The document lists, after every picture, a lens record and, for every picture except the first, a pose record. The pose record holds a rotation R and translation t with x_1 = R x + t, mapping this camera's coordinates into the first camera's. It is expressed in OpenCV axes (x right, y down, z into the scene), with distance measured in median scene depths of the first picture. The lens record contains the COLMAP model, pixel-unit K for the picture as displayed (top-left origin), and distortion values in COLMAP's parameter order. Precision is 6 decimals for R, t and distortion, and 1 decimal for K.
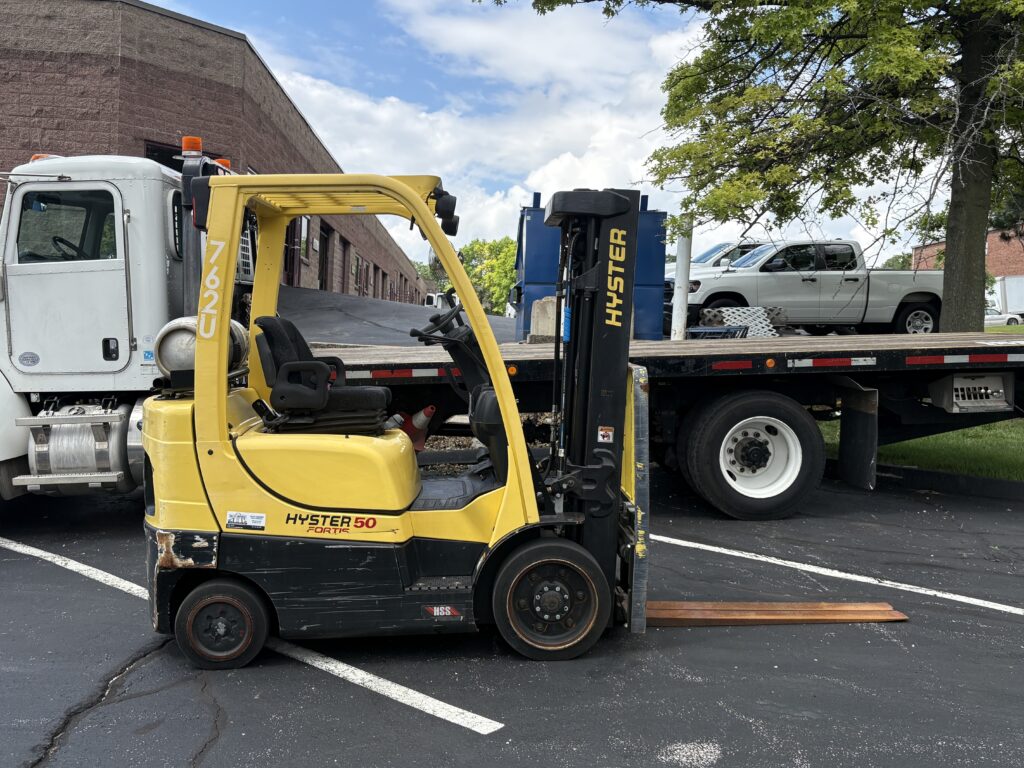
lens RADIAL K [[955.1, 0, 512.0], [0, 955.1, 384.0], [0, 0, 1]] dist [0.000938, 0.009483]
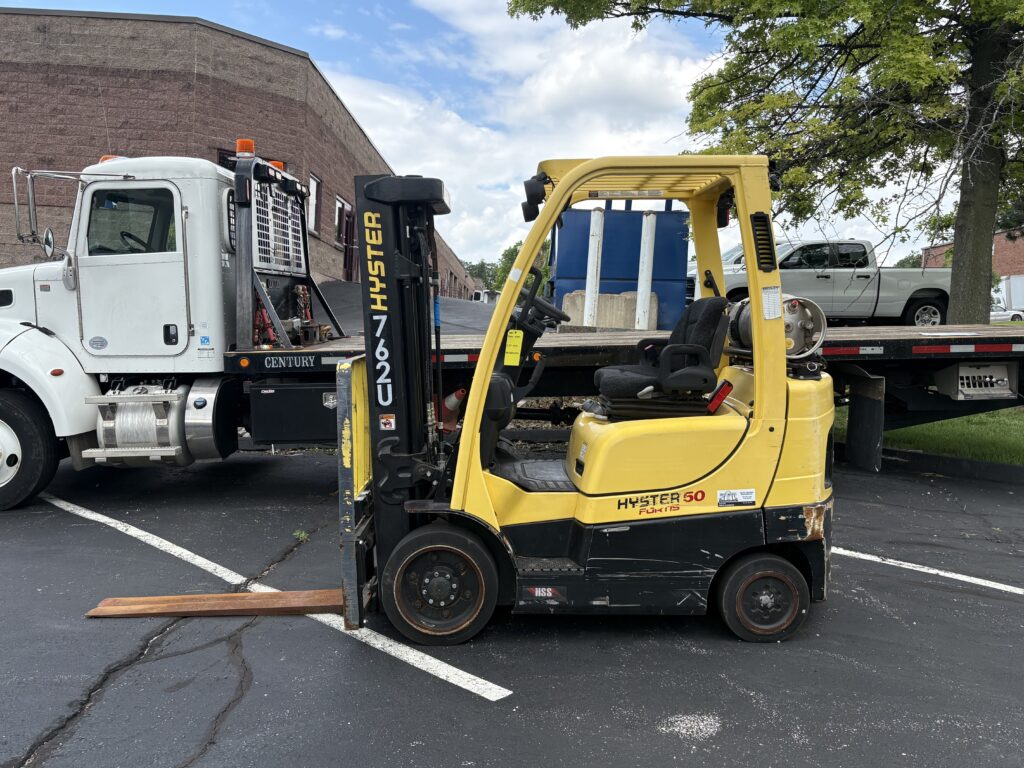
lens RADIAL K [[854.3, 0, 512.2], [0, 854.3, 386.3], [0, 0, 1]] dist [0.038080, -0.055667]
pose [[0.998859, 0.008758, -0.046938, 0.013129], [-0.007986, 0.999830, 0.016611, 0.002694], [0.047076, -0.016217, 0.998760, 0.027061]]
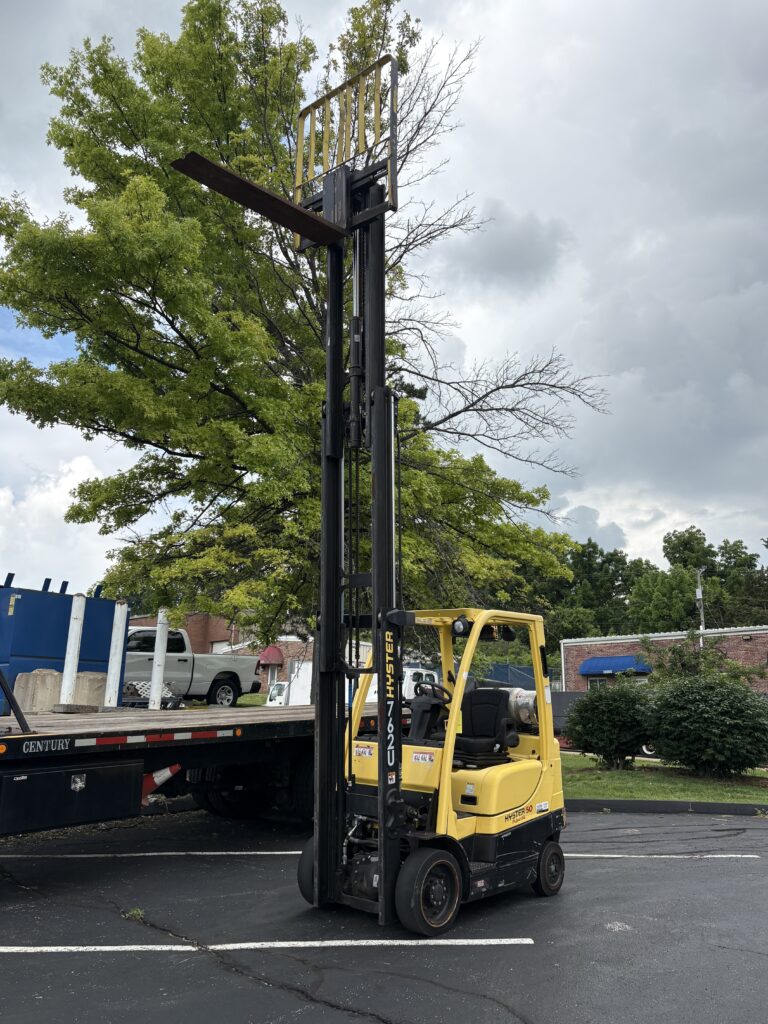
lens RADIAL K [[854.3, 0, 384.0], [0, 854.3, 512.0], [0, 0, 1]] dist [0.038080, -0.055667]
pose [[0.687418, 0.157715, 0.708930, -0.590926], [0.038648, 0.966809, -0.252561, -0.001051], [-0.725233, 0.201014, 0.658506, 0.010210]]
